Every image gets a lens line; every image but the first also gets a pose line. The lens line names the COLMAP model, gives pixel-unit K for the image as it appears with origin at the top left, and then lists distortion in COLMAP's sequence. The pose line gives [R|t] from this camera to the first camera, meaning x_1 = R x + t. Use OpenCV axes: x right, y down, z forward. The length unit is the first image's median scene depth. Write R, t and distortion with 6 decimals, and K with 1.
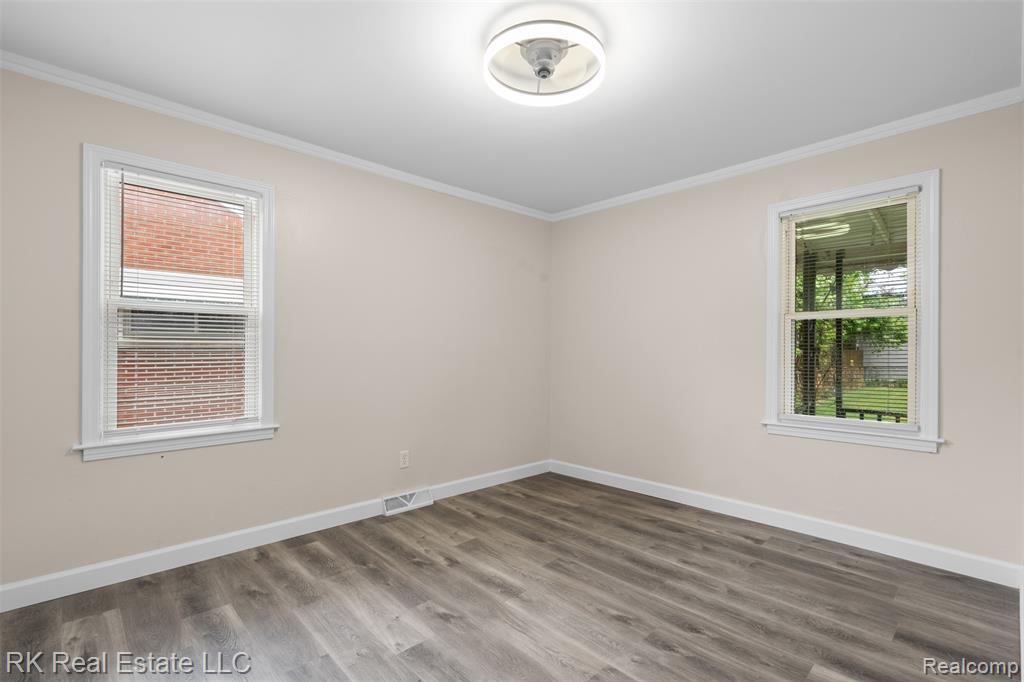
lens RADIAL K [[471.2, 0, 513.2], [0, 471.2, 352.7], [0, 0, 1]] dist [-0.002852, 0.000777]
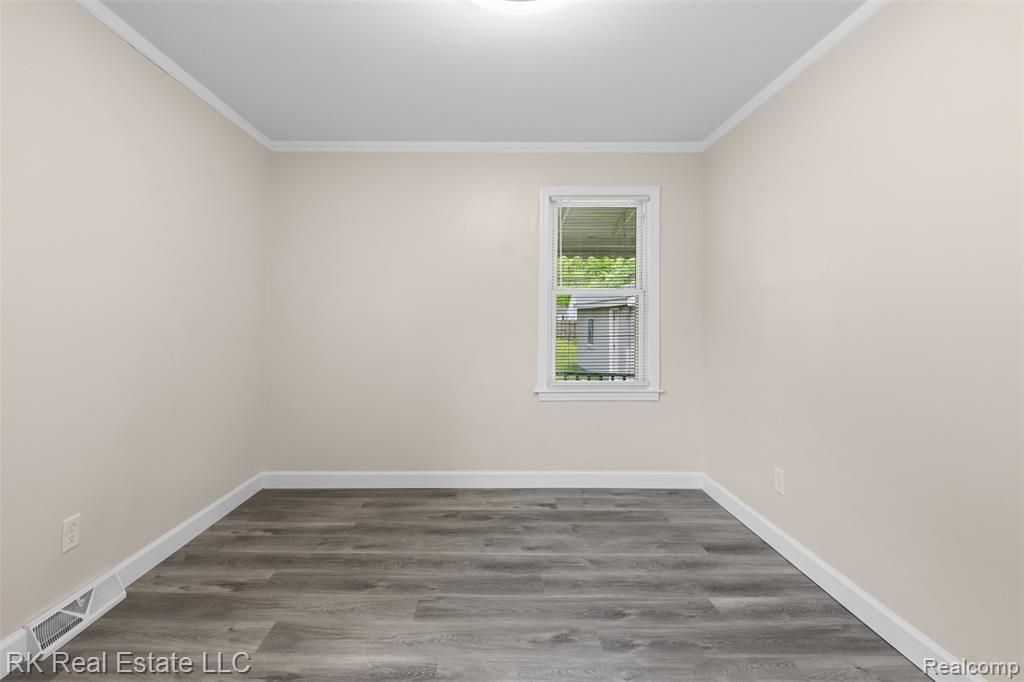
lens RADIAL K [[488.3, 0, 509.2], [0, 488.3, 312.8], [0, 0, 1]] dist [-0.004893, 0.001051]
pose [[0.688968, 0.013668, 0.724663, -0.303163], [0.004795, 0.999714, -0.023415, -0.001966], [-0.724776, 0.019607, 0.688706, 0.284763]]
